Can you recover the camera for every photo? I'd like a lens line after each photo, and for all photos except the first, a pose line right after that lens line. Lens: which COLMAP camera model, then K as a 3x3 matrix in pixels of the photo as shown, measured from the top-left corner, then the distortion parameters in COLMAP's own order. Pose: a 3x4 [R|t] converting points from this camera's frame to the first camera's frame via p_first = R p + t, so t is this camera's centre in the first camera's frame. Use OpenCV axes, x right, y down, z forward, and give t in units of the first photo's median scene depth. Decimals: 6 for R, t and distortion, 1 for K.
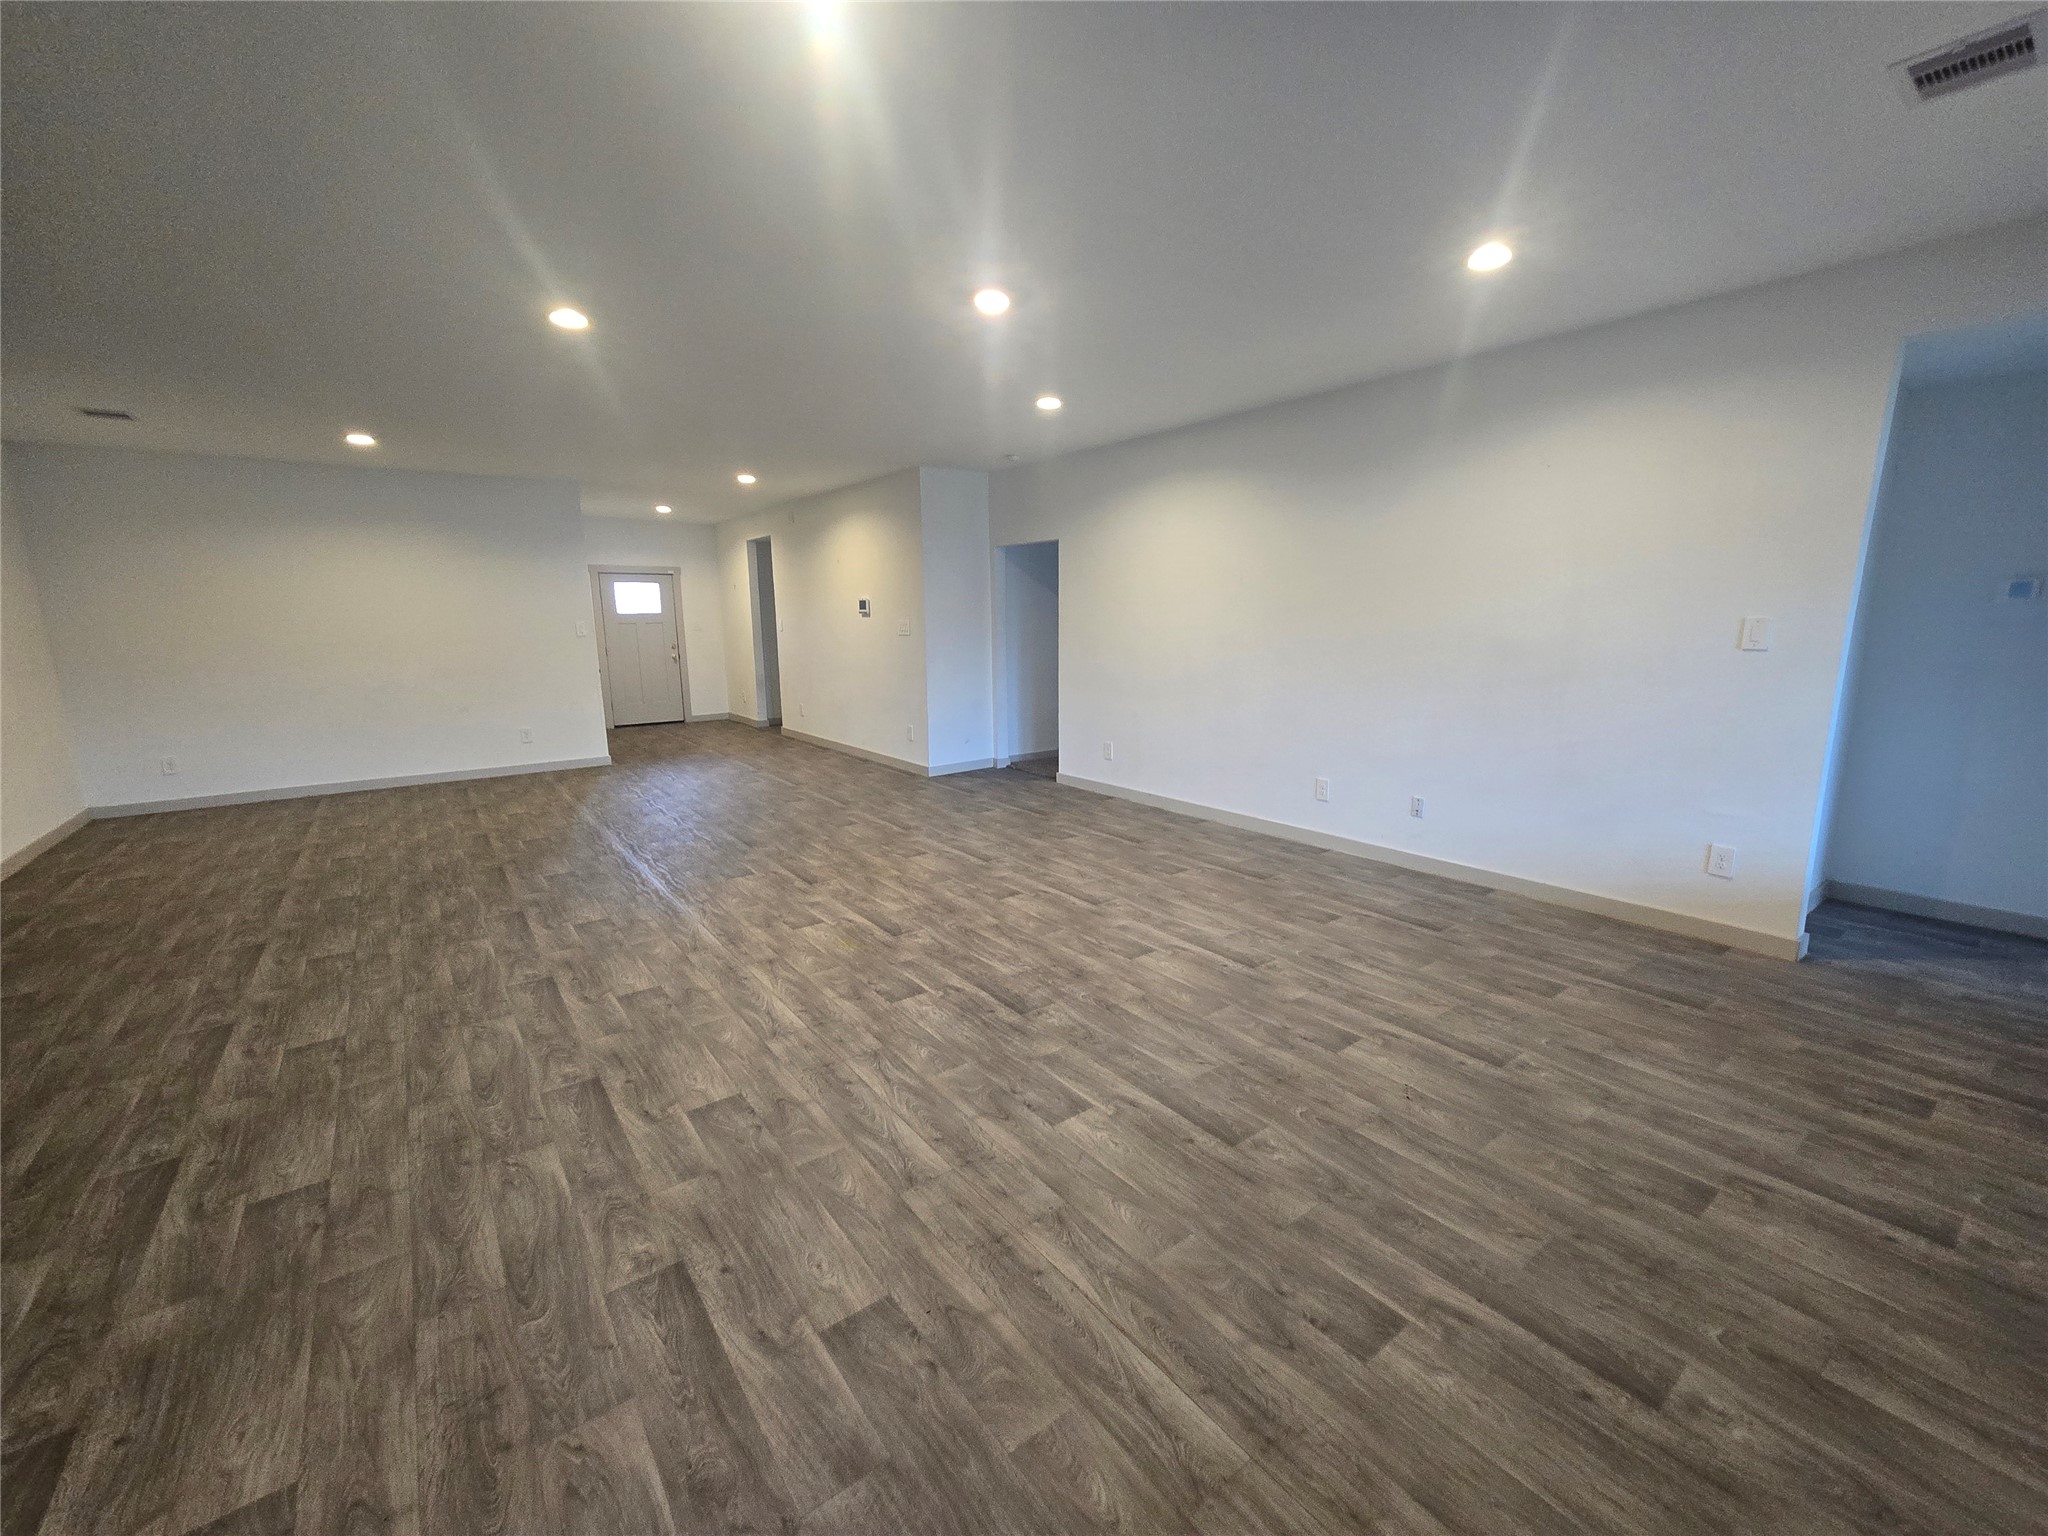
lens RADIAL K [[838.9, 0, 1041.2], [0, 838.9, 773.8], [0, 0, 1]] dist [-0.001317, 0.002972]
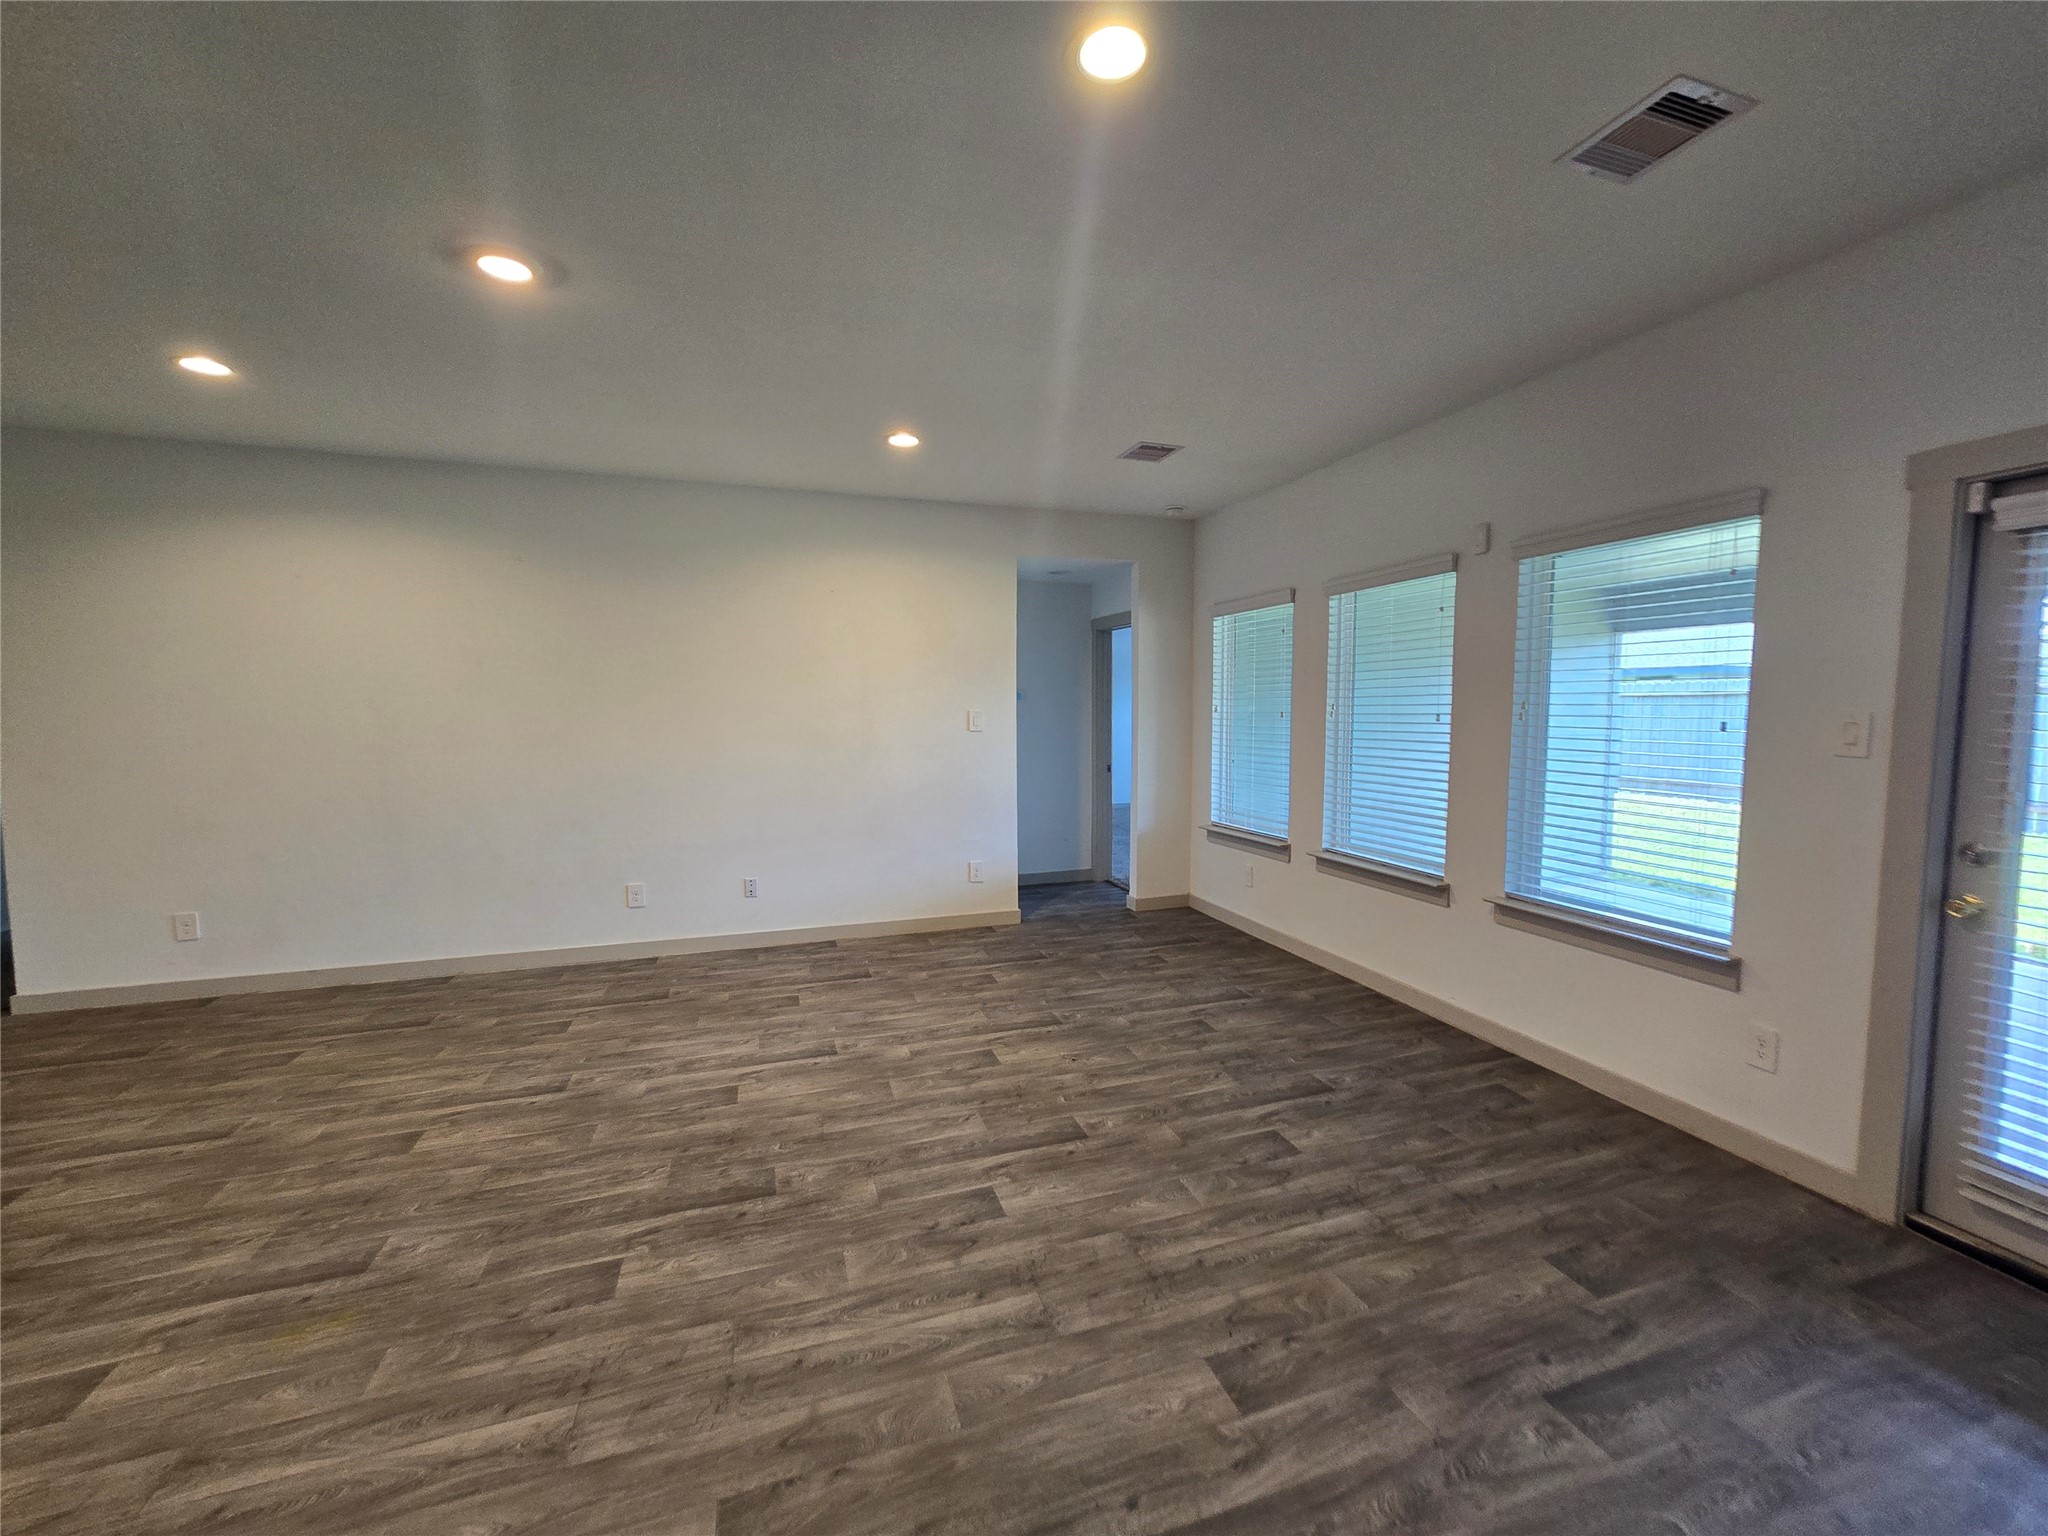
lens RADIAL K [[857.3, 0, 1059.6], [0, 857.3, 770.7], [0, 0, 1]] dist [-0.000668, -0.000049]
pose [[0.299841, -0.060321, 0.952080, -0.676760], [0.176416, 0.984292, 0.006803, -0.065690], [-0.937536, 0.165923, 0.305772, 0.420758]]
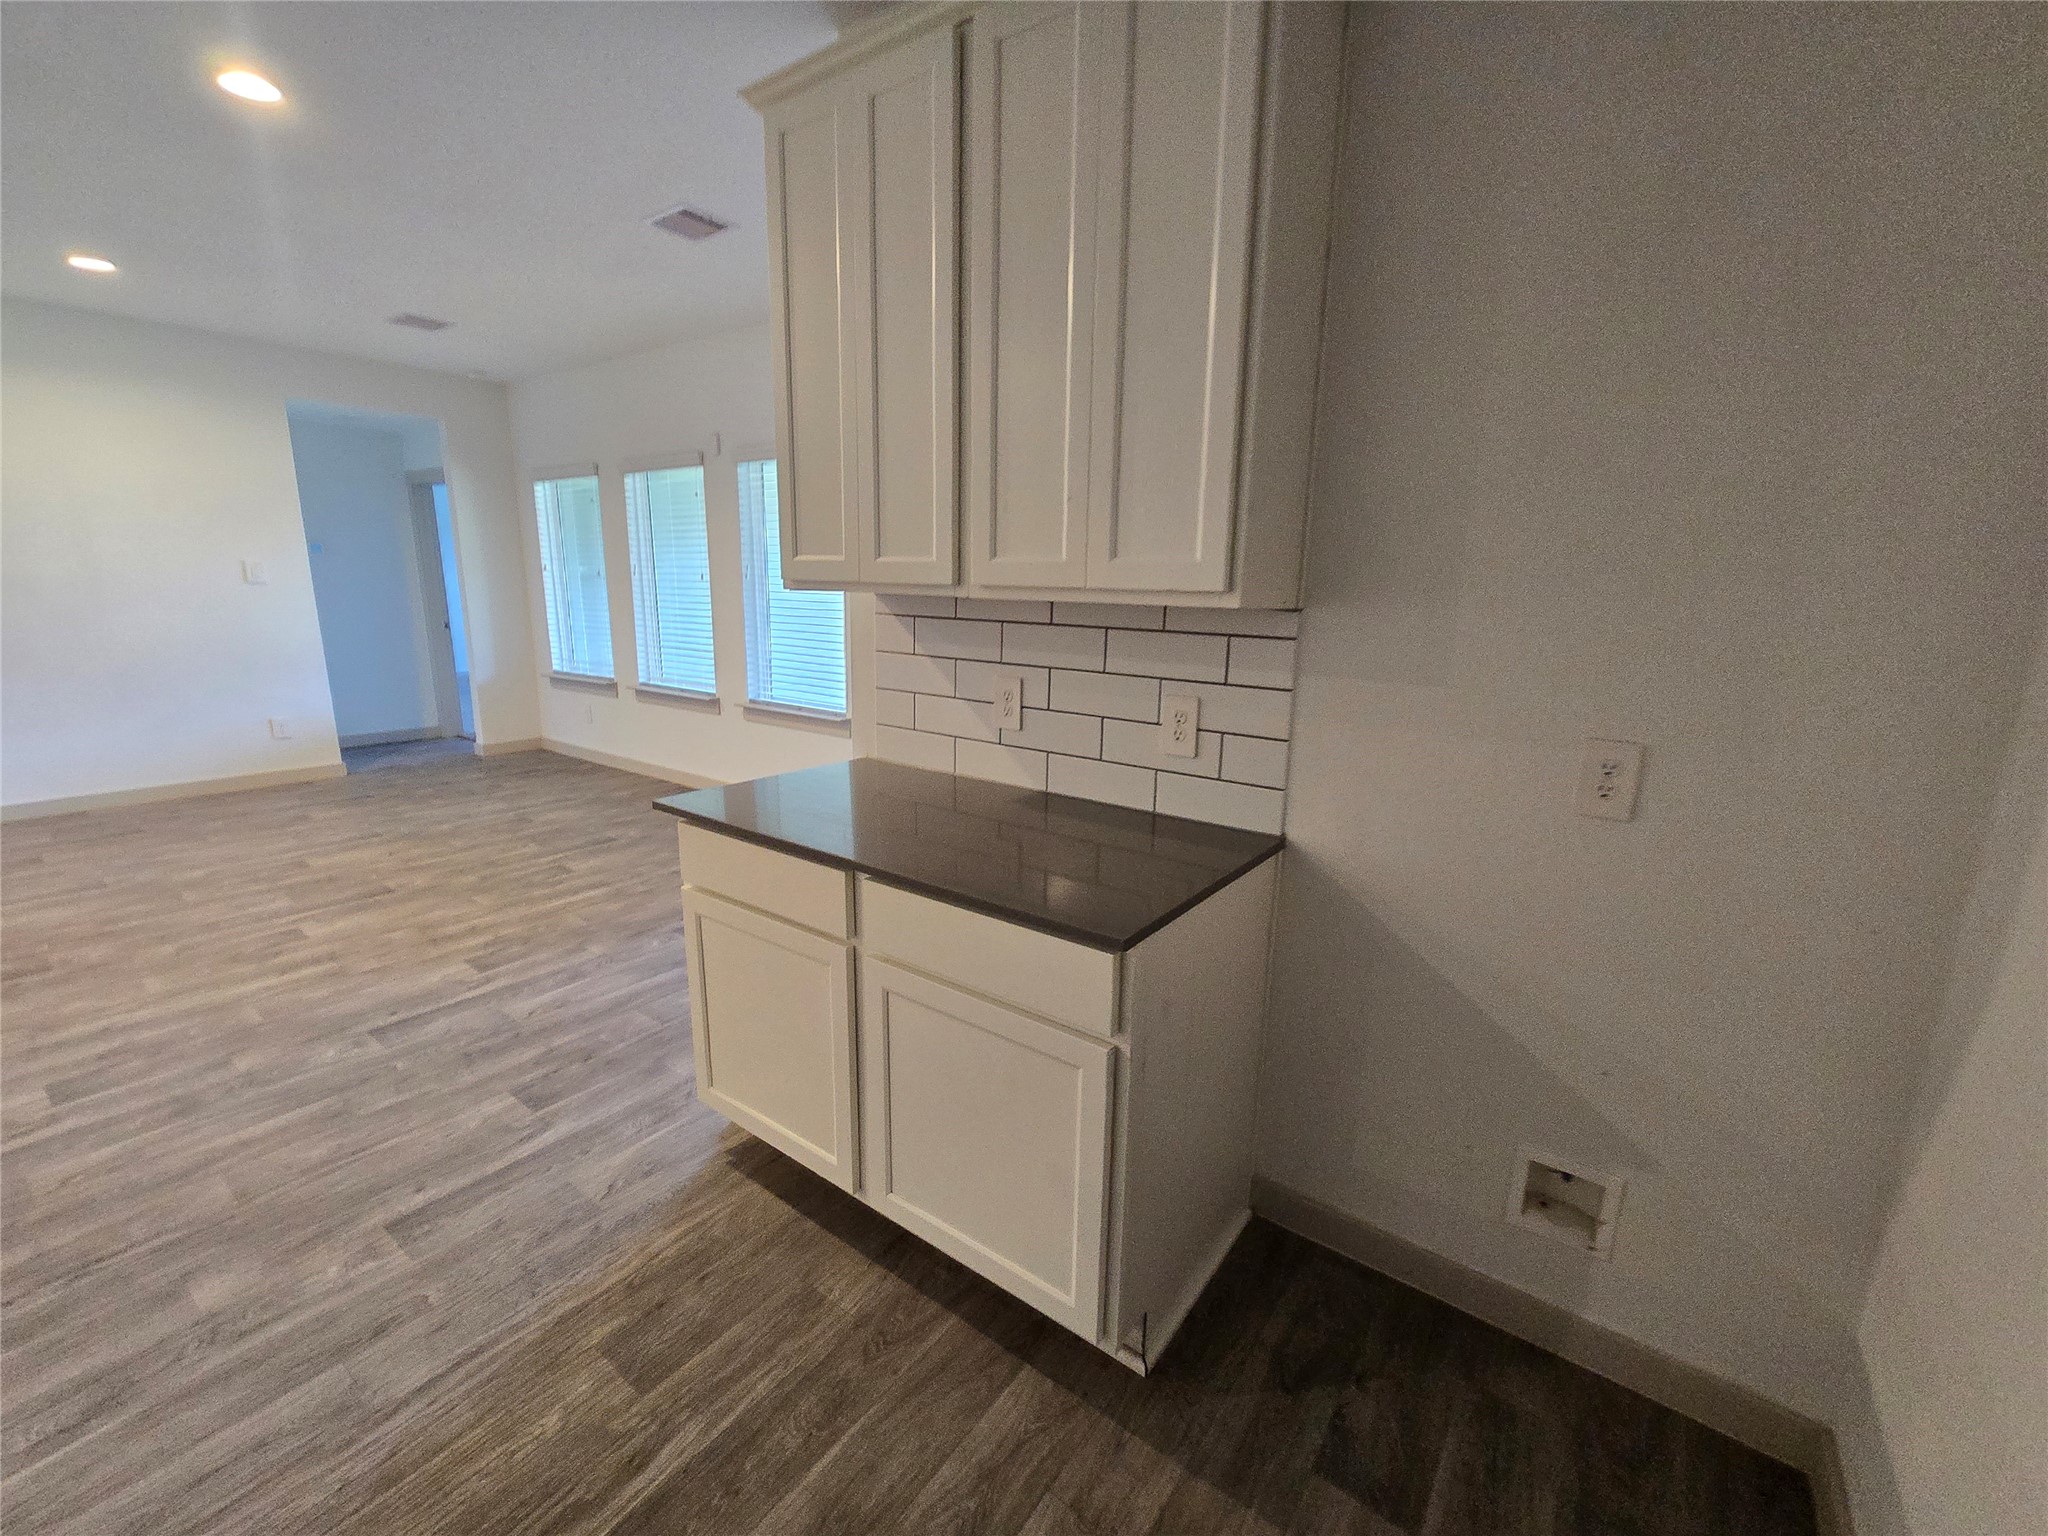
lens RADIAL K [[857.3, 0, 1059.6], [0, 857.3, 770.7], [0, 0, 1]] dist [-0.000668, -0.000049]
pose [[-0.305949, -0.199027, 0.931012, -1.183957], [0.156400, 0.954112, 0.255361, 0.006980], [-0.939113, 0.223738, -0.260782, 0.141407]]
